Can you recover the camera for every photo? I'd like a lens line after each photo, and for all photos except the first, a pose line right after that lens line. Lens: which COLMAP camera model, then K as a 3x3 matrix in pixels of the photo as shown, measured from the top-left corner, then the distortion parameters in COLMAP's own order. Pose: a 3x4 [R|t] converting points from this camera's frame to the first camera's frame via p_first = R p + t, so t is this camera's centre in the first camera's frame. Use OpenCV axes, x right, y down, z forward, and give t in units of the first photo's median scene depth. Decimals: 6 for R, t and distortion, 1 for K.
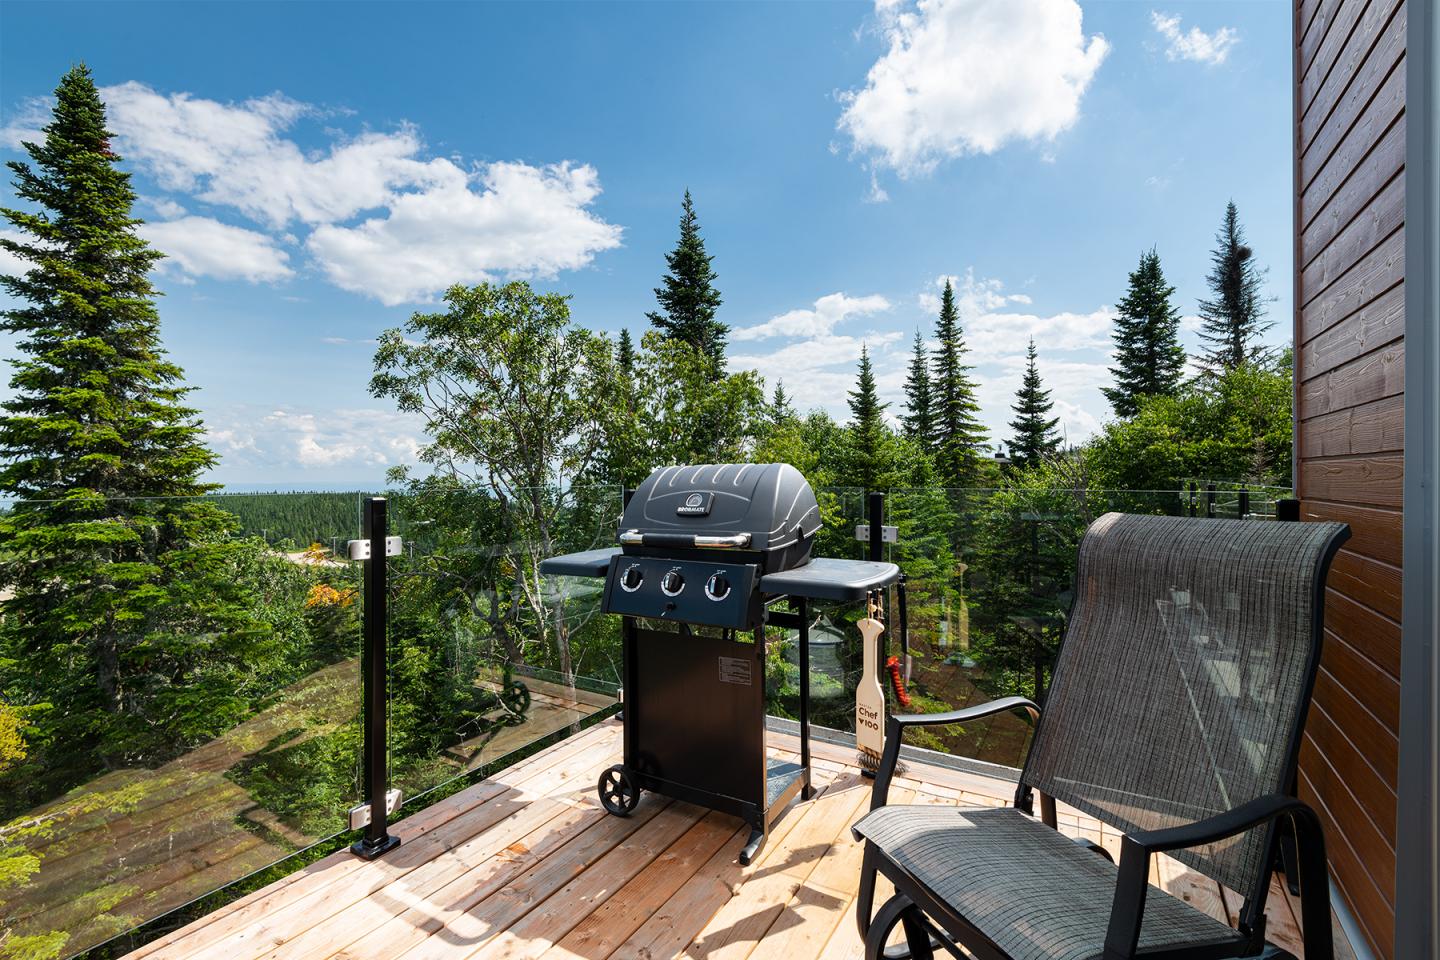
lens RADIAL K [[658.7, 0, 725.9], [0, 658.7, 474.6], [0, 0, 1]] dist [0.007356, -0.002104]
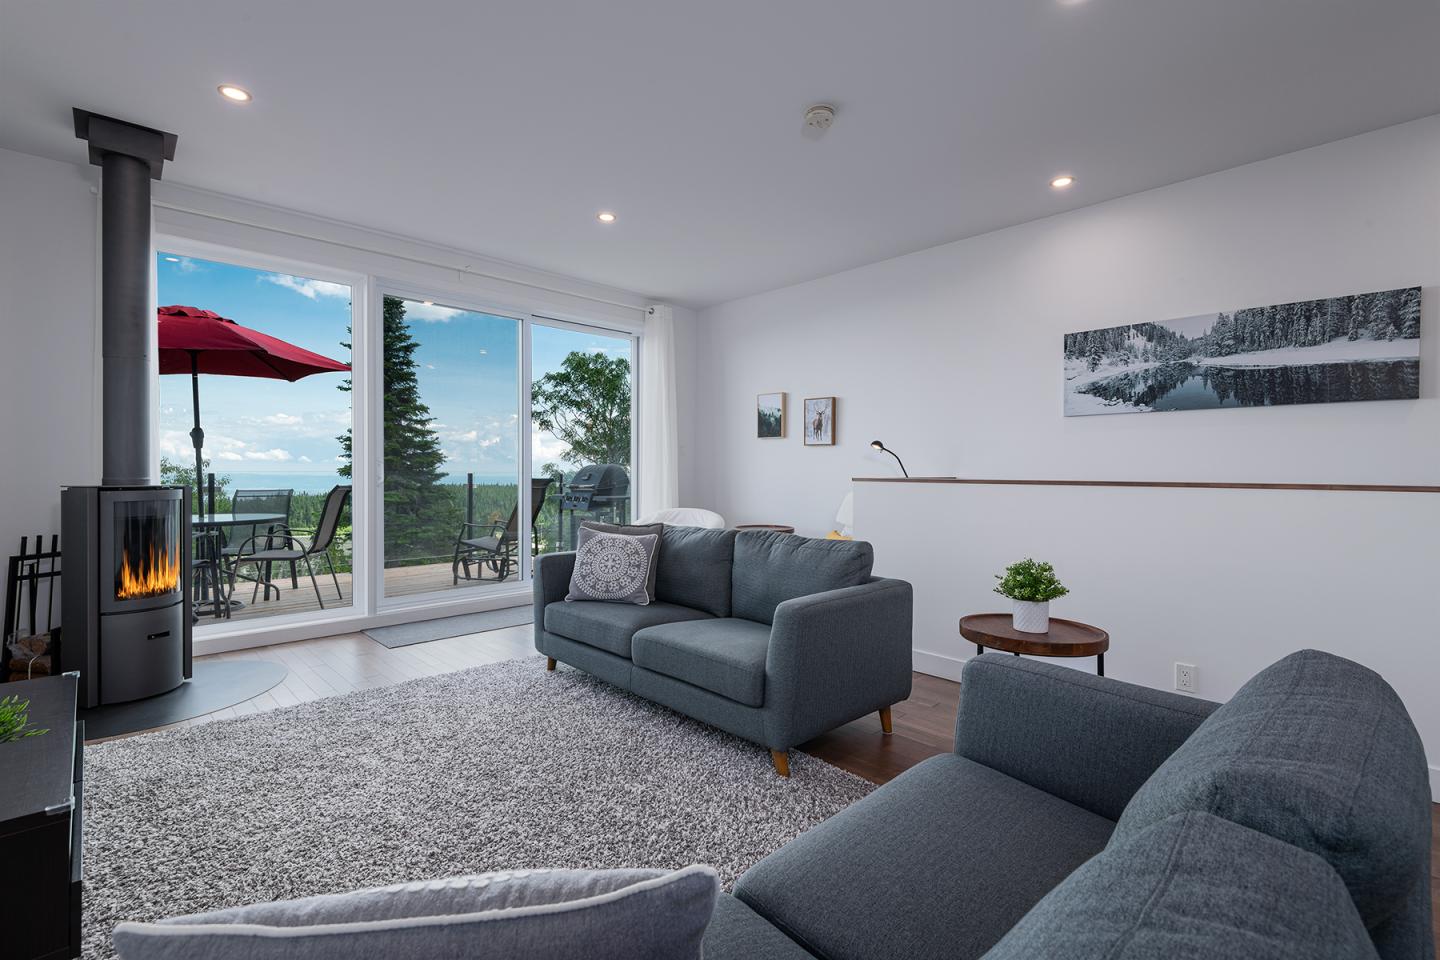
lens RADIAL K [[658.7, 0, 725.0], [0, 658.7, 483.5], [0, 0, 1]] dist [0.007356, -0.002104]
pose [[0.965824, 0.016531, -0.258670, 0.387126], [-0.011140, 0.999689, 0.022297, -0.006206], [0.258958, -0.018653, 0.965708, -0.480941]]
